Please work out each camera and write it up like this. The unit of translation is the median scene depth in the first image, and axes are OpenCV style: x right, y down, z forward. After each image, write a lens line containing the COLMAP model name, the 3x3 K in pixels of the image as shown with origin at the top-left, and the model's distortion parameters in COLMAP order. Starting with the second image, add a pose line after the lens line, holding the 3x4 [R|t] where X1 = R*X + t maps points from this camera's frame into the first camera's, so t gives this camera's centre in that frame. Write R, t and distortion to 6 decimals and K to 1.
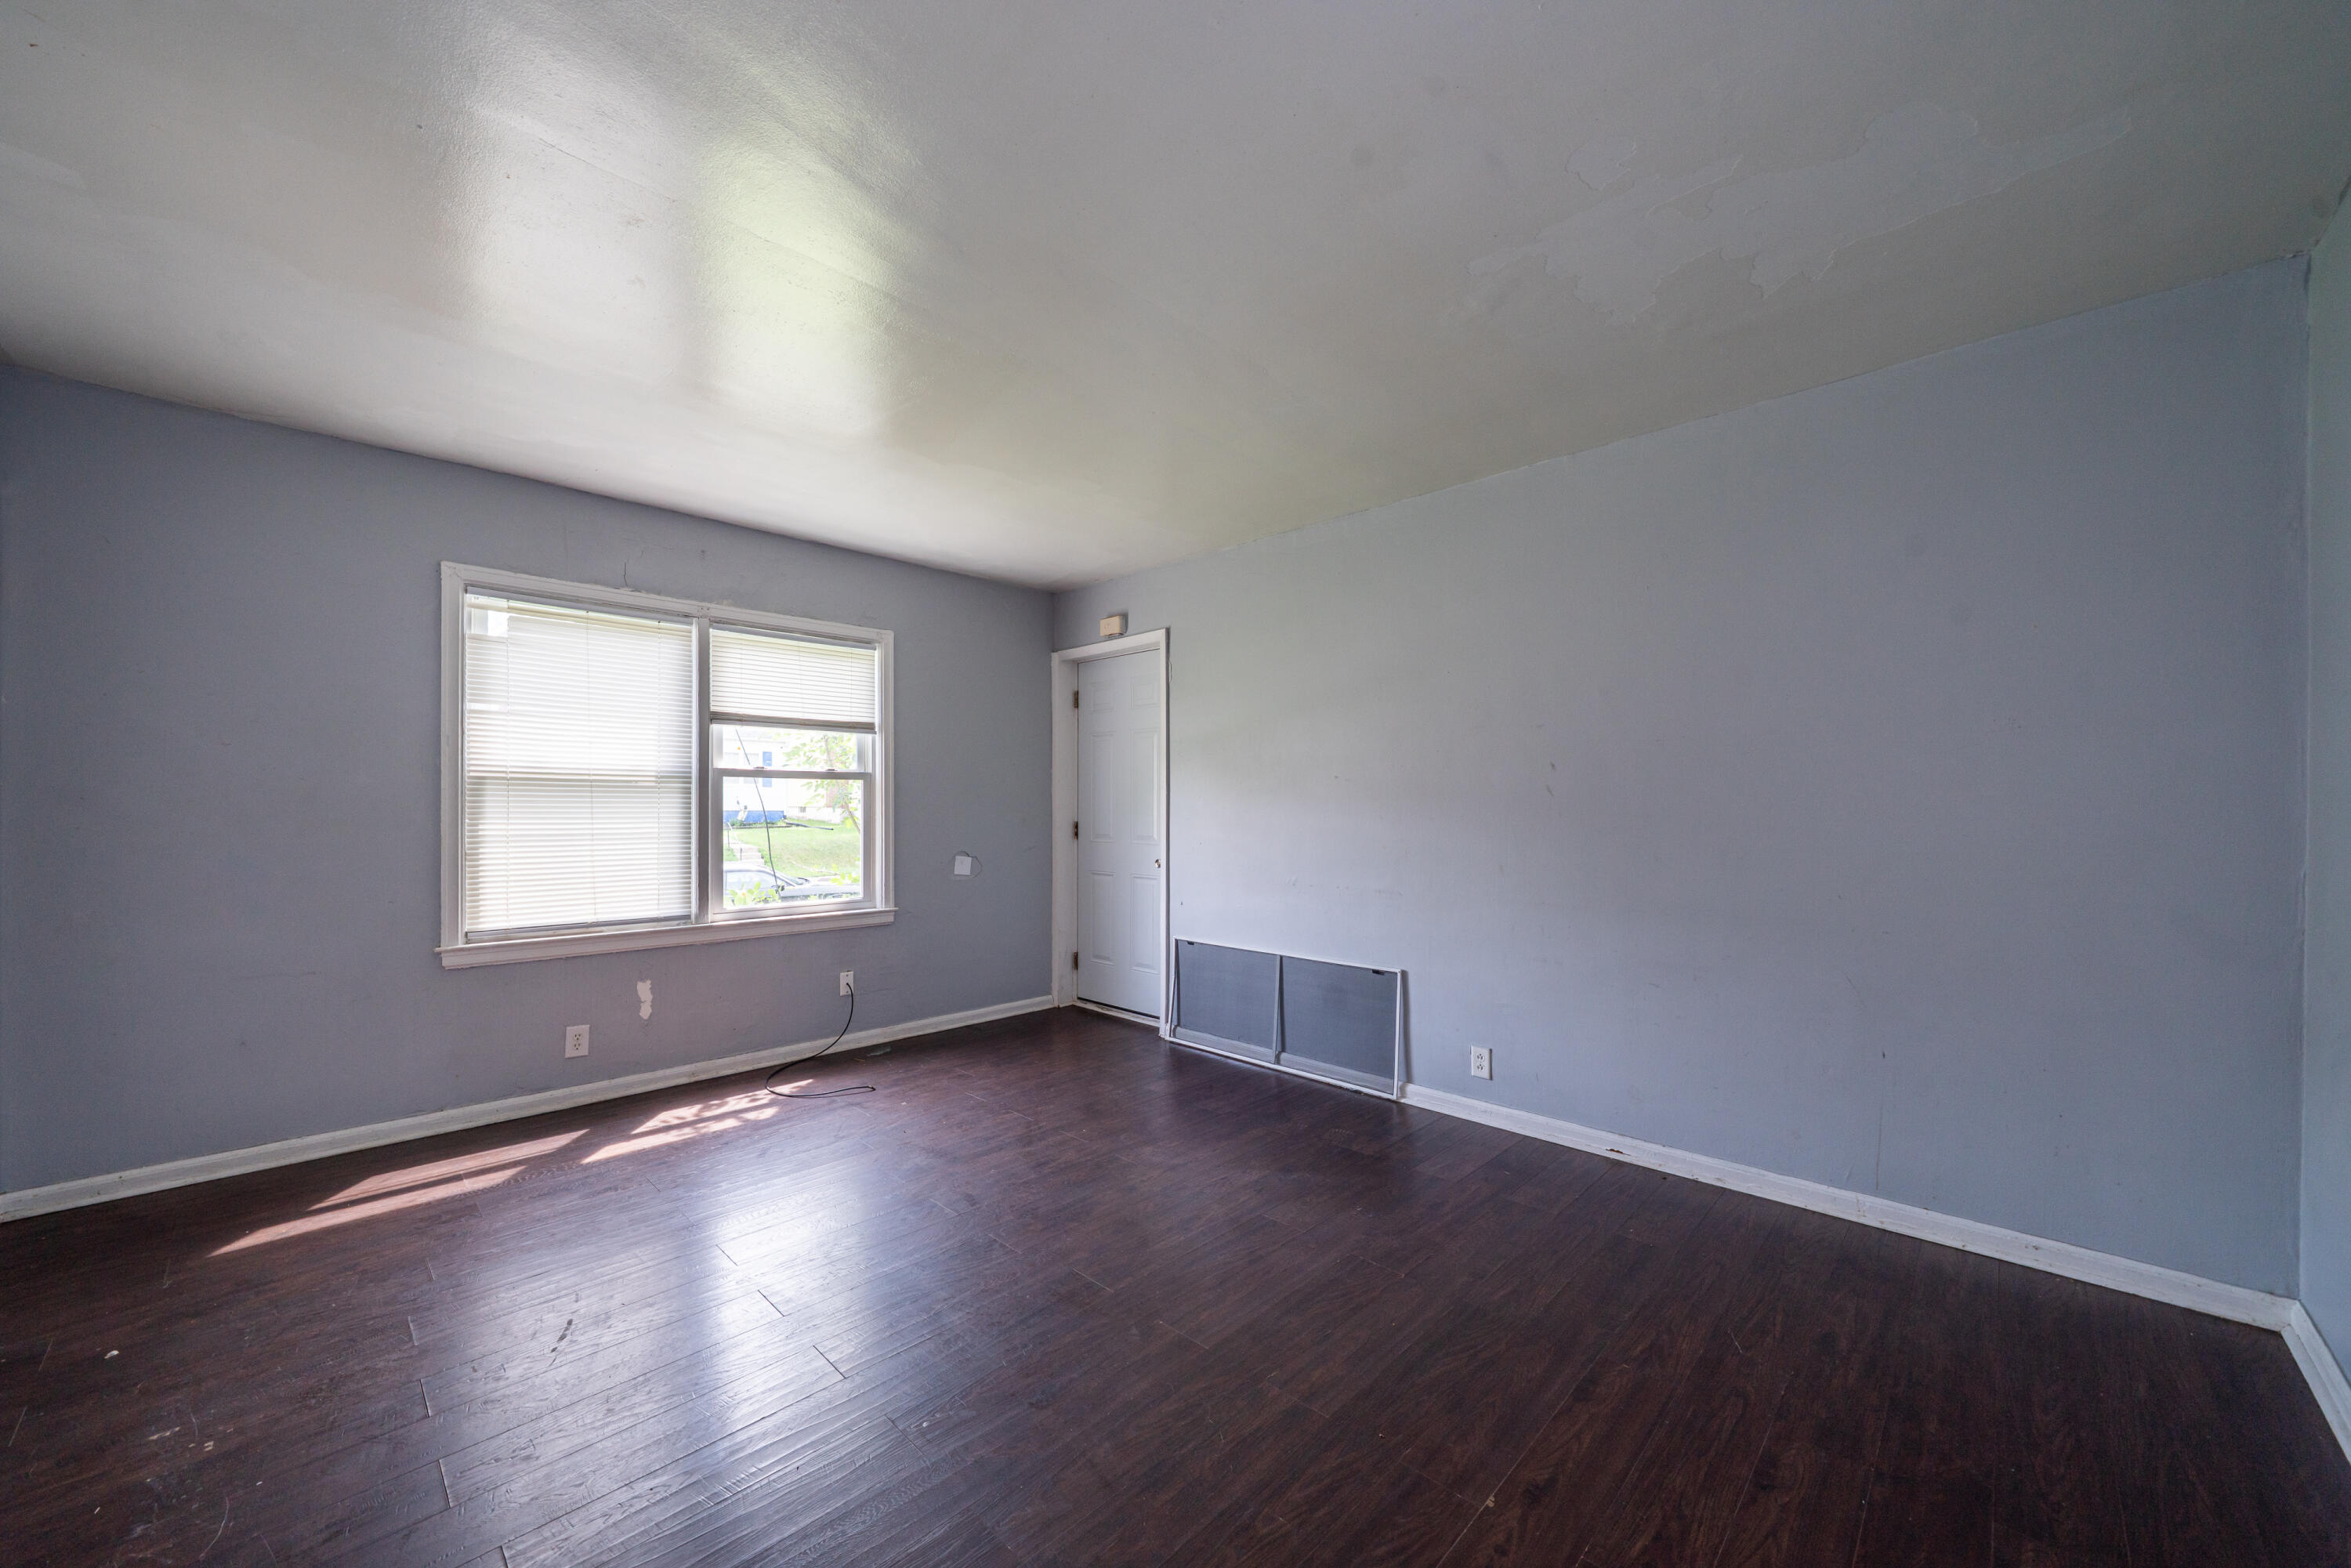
lens RADIAL K [[877.0, 0, 1172.8], [0, 877.0, 805.2], [0, 0, 1]] dist [-0.001060, -0.000040]
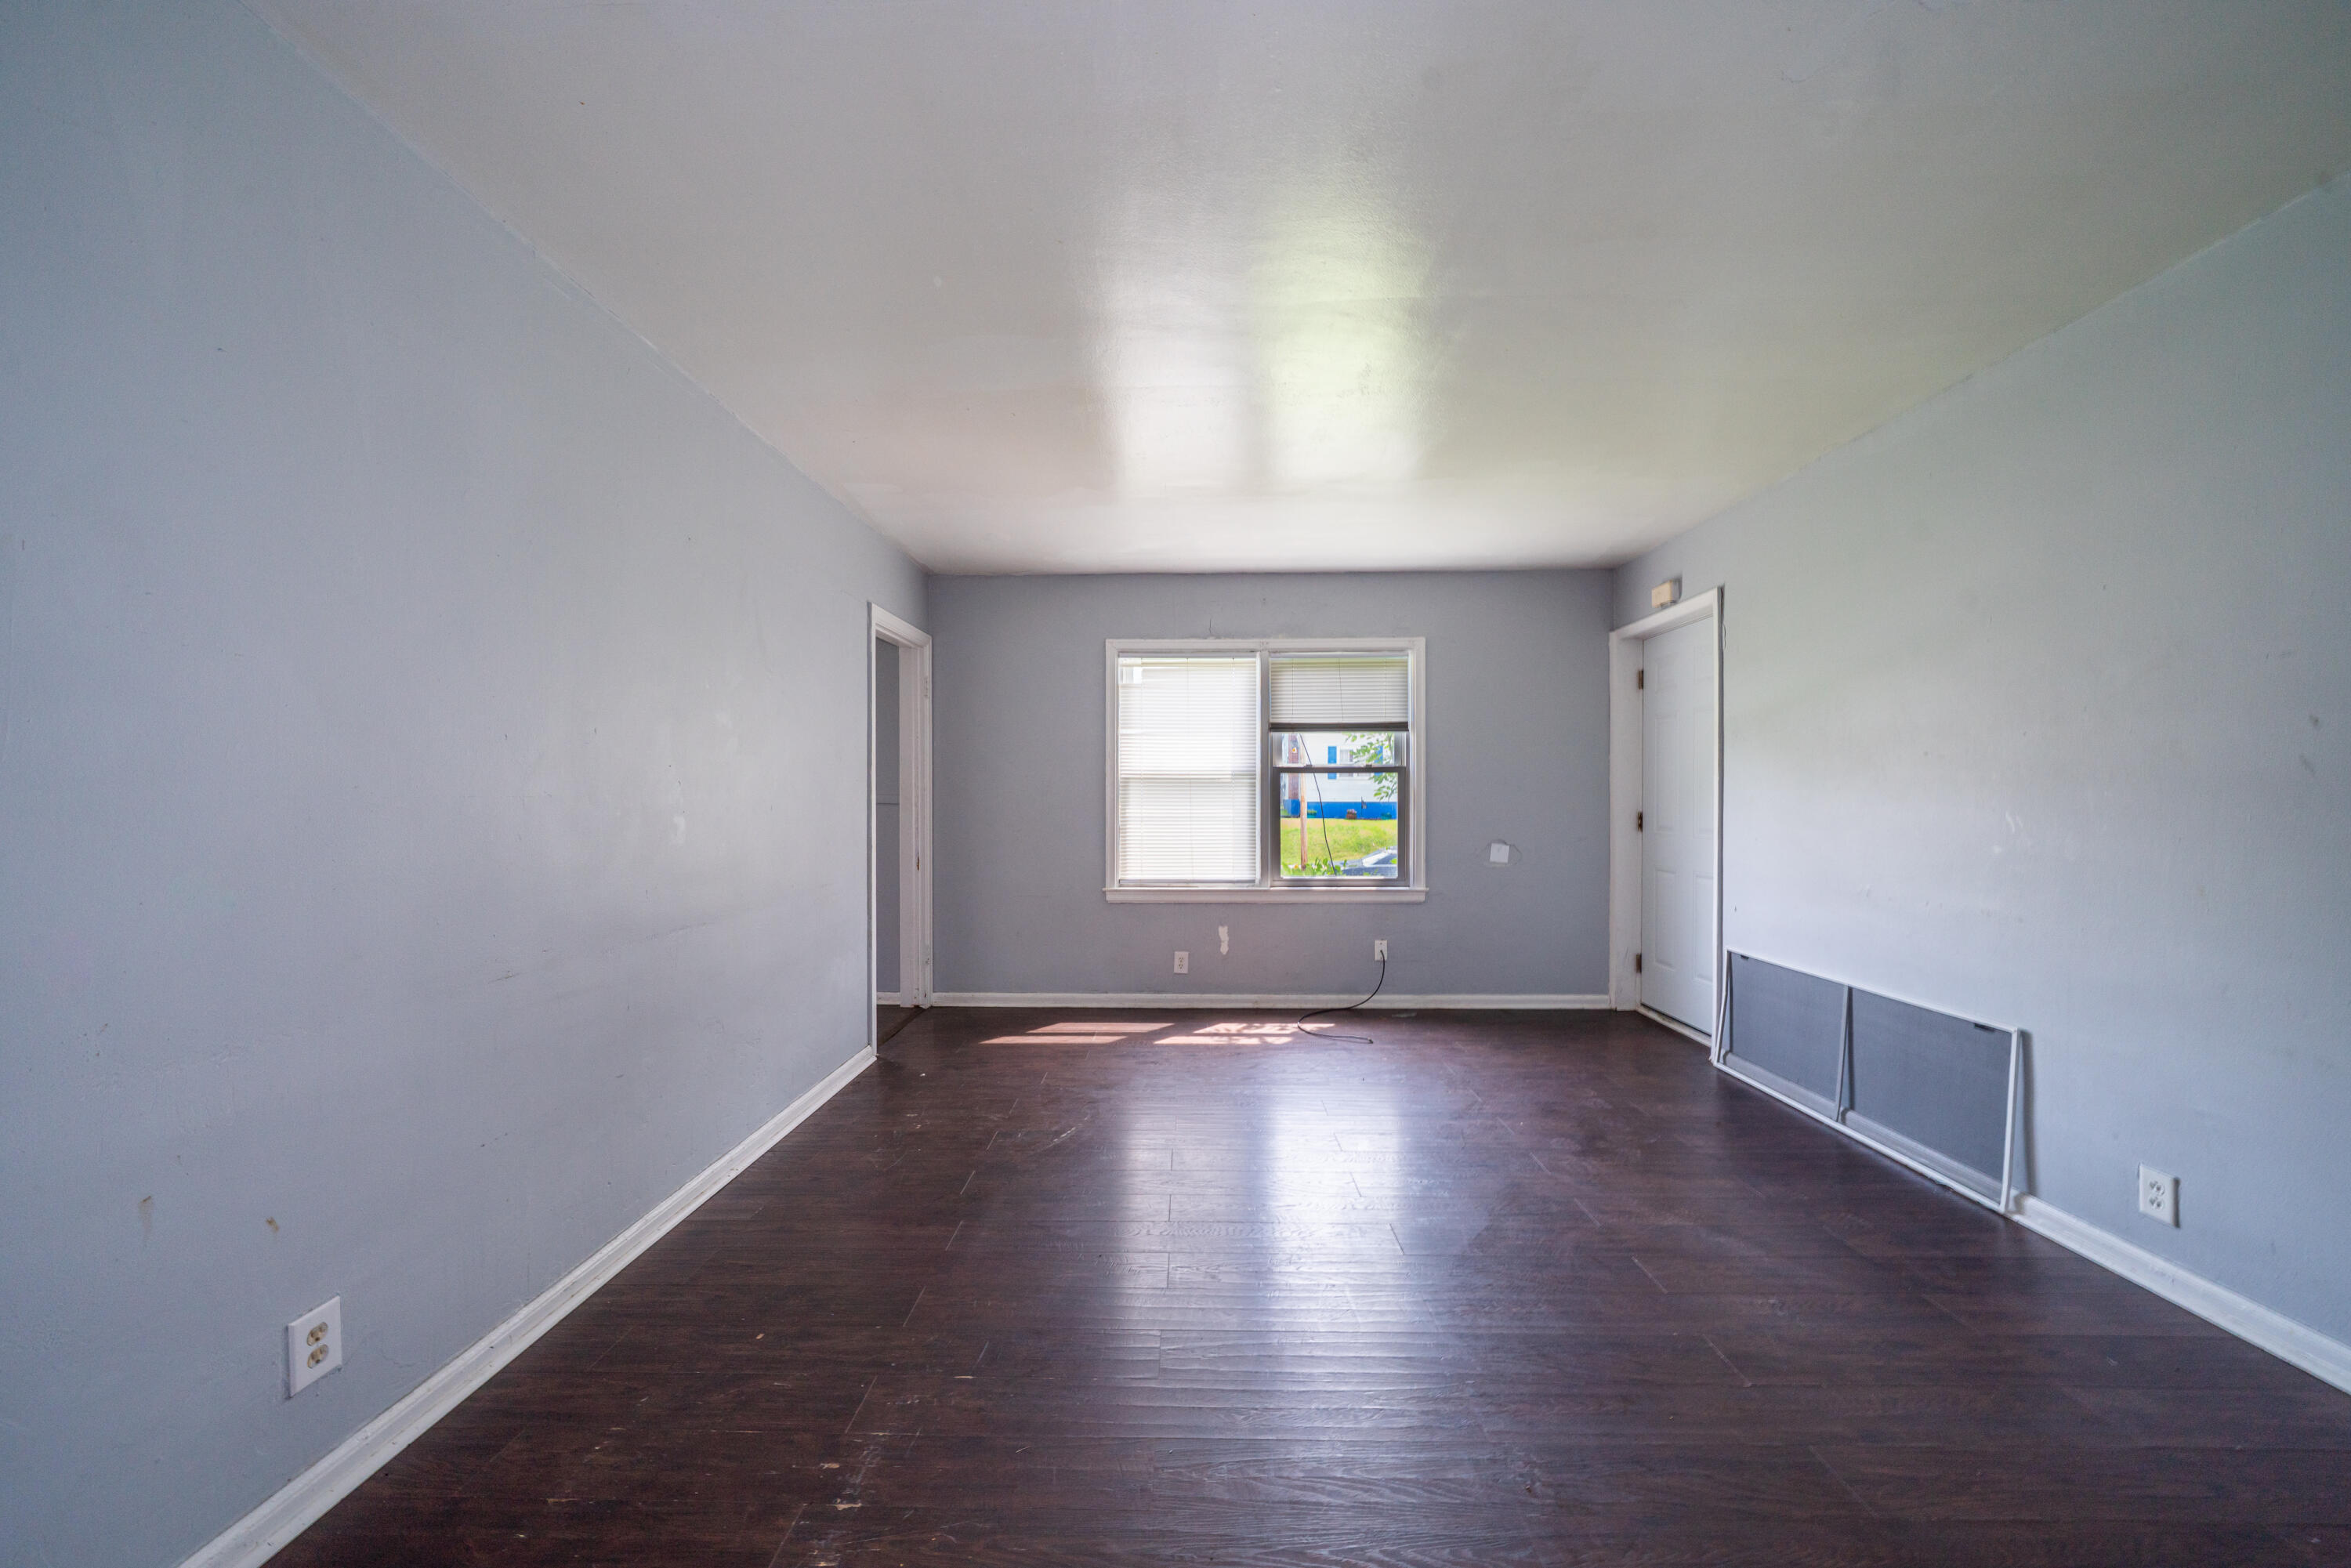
lens RADIAL K [[835.4, 0, 1175.8], [0, 835.4, 803.3], [0, 0, 1]] dist [-0.000761, -0.000130]
pose [[0.685517, 0.002166, -0.728053, 0.274067], [0.004672, 0.999962, 0.007374, 0.001024], [0.728041, -0.008457, 0.685481, 0.062539]]
